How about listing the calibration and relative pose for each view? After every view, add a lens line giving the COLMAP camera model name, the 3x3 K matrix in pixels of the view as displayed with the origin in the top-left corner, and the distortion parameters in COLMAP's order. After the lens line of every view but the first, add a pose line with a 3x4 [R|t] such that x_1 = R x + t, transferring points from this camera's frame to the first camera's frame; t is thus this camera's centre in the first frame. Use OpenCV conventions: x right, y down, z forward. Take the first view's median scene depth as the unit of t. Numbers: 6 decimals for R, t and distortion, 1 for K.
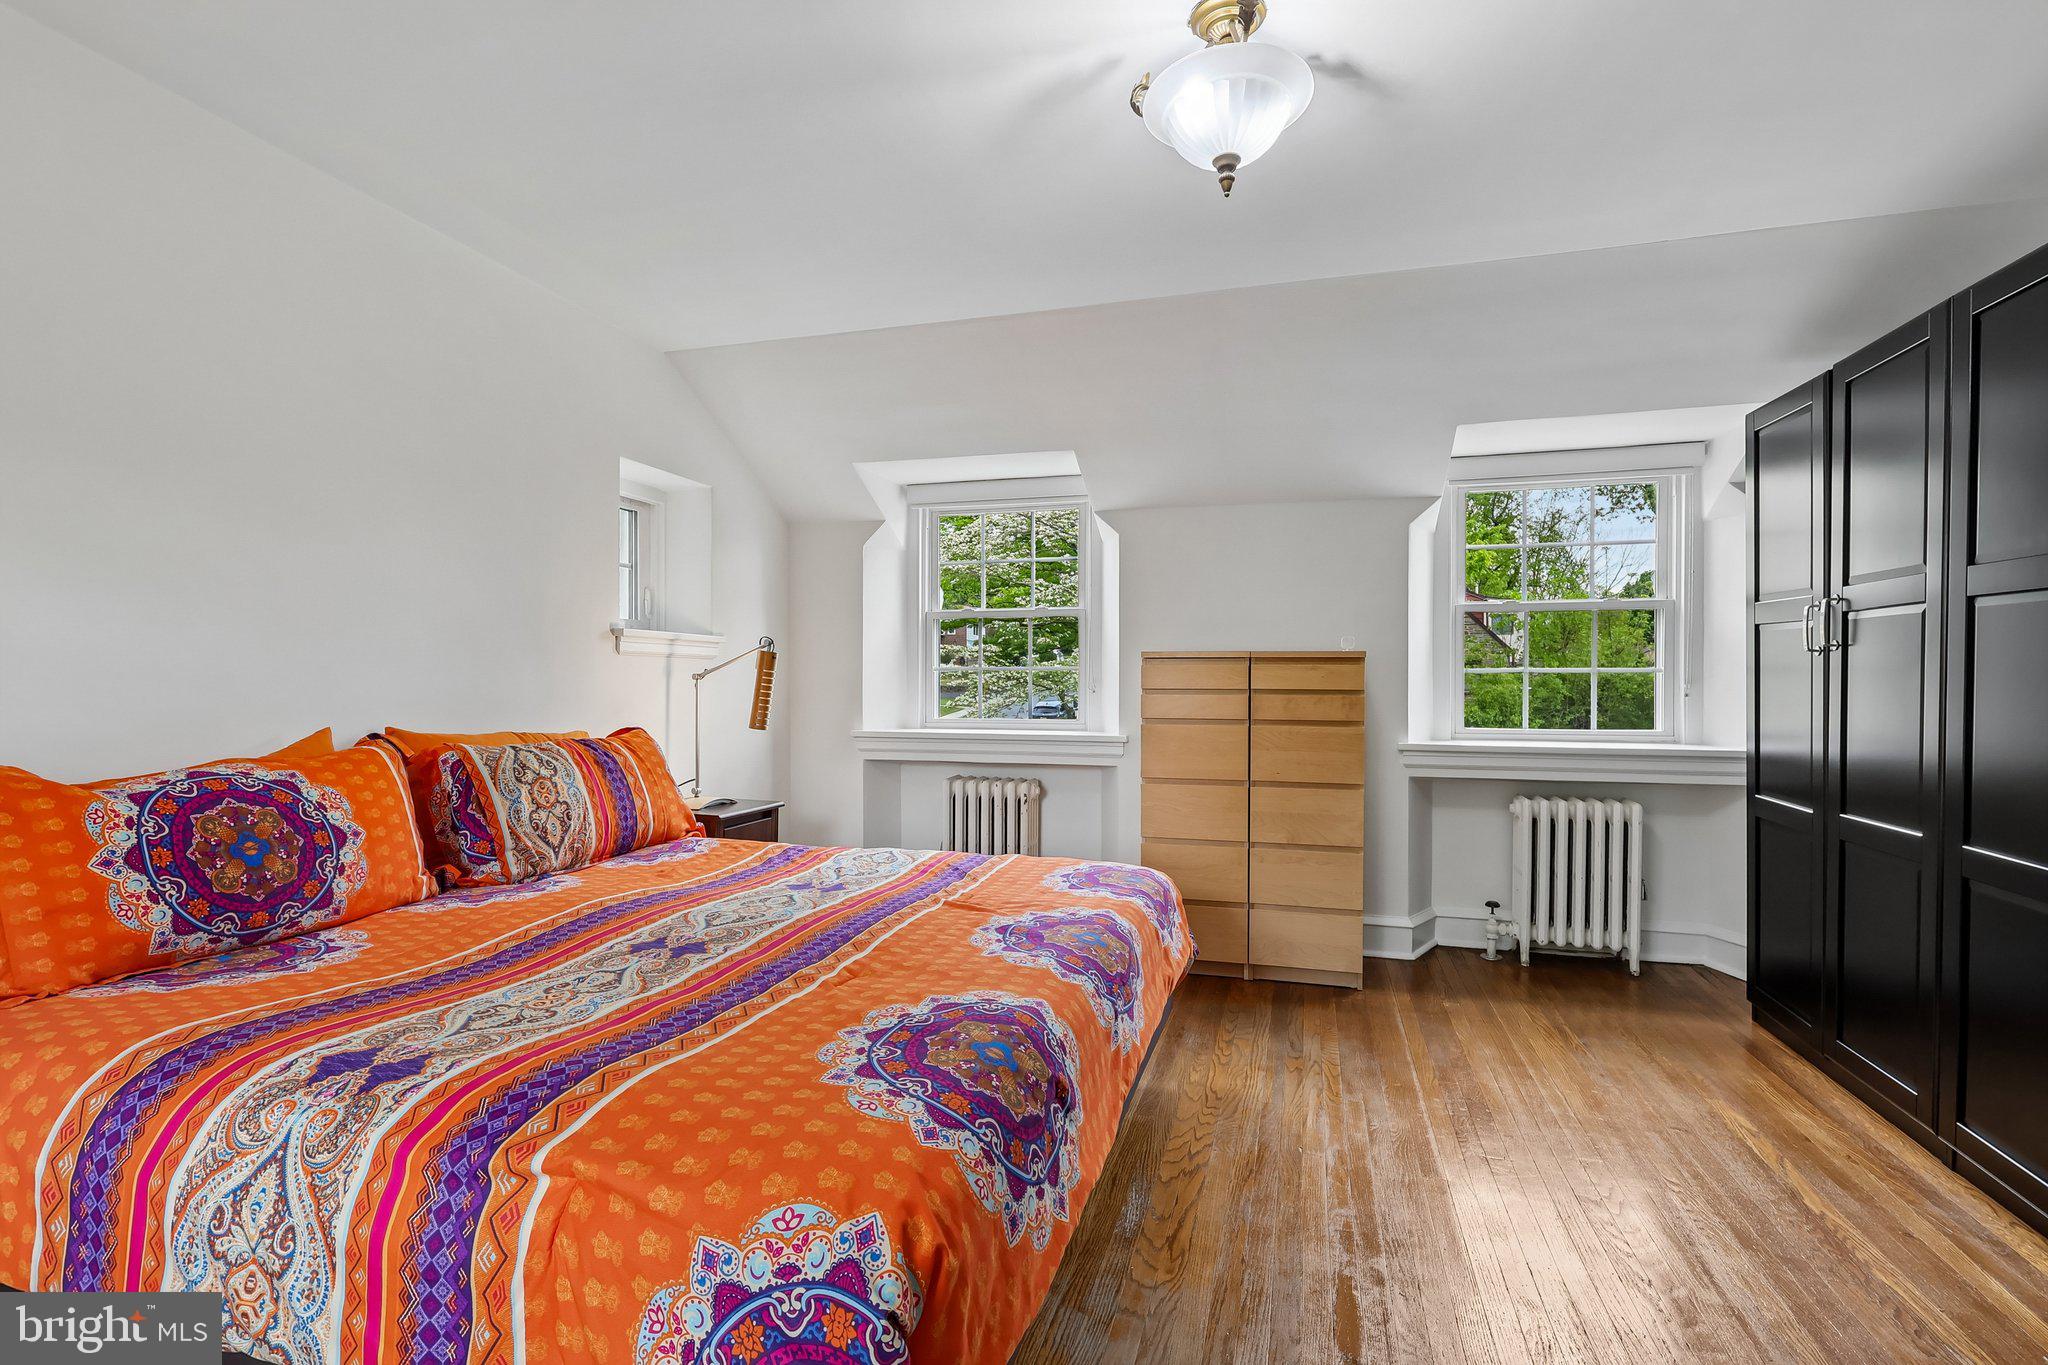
lens RADIAL K [[950.8, 0, 1020.1], [0, 950.8, 683.6], [0, 0, 1]] dist [0.001615, -0.000737]
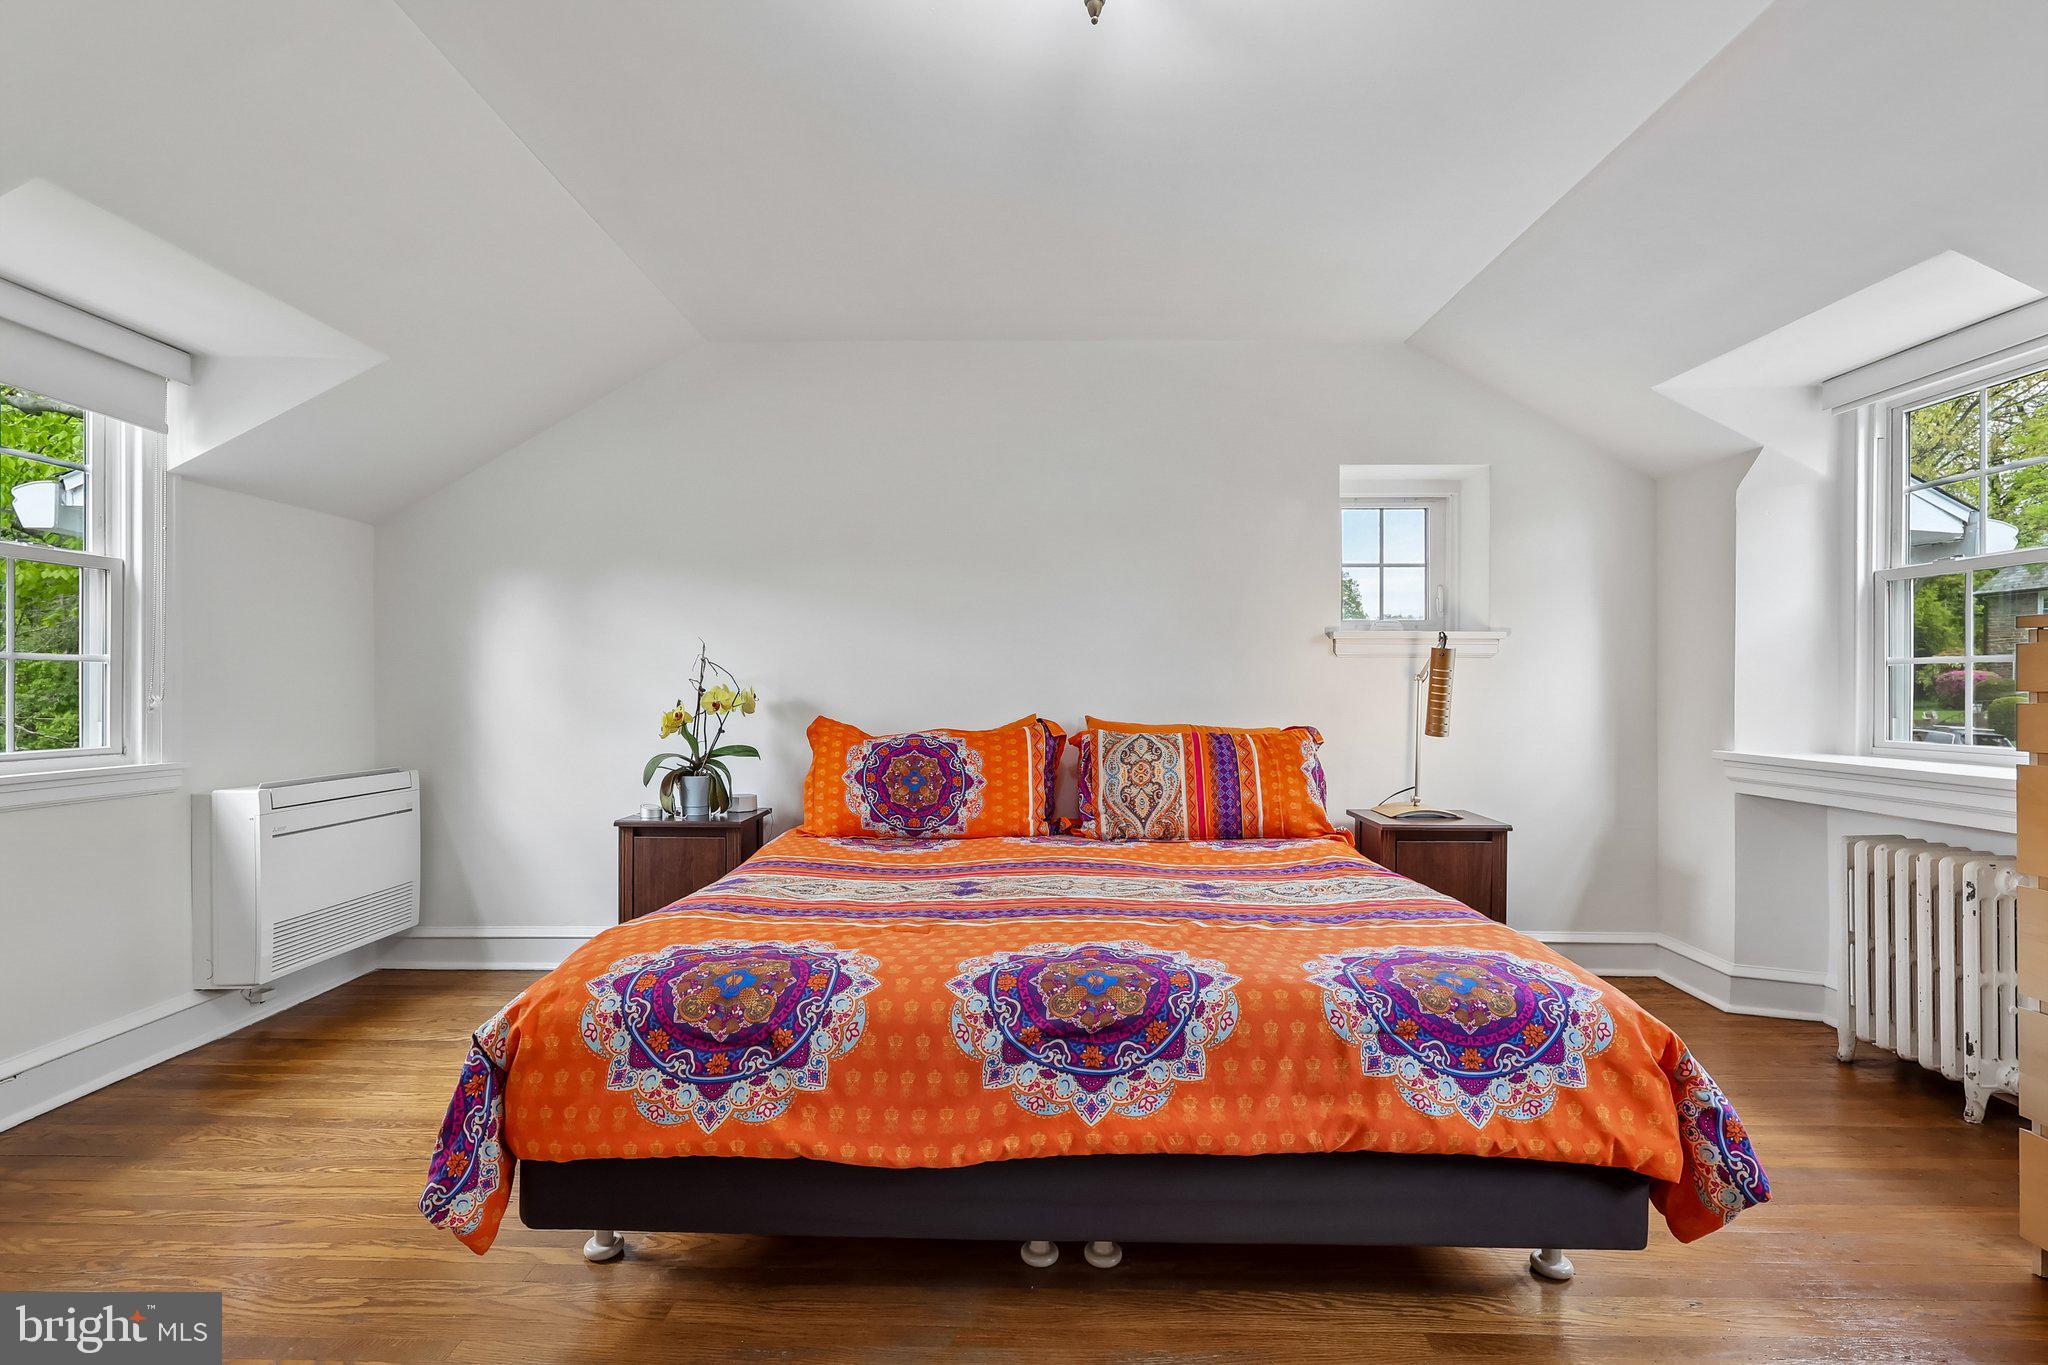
lens RADIAL K [[950.8, 0, 1020.0], [0, 950.8, 682.9], [0, 0, 1]] dist [0.001615, -0.000737]
pose [[0.272944, -0.005264, -0.962016, 0.787031], [-0.001101, 0.999983, -0.005784, 0.006937], [0.962029, 0.002638, 0.272933, 0.636397]]
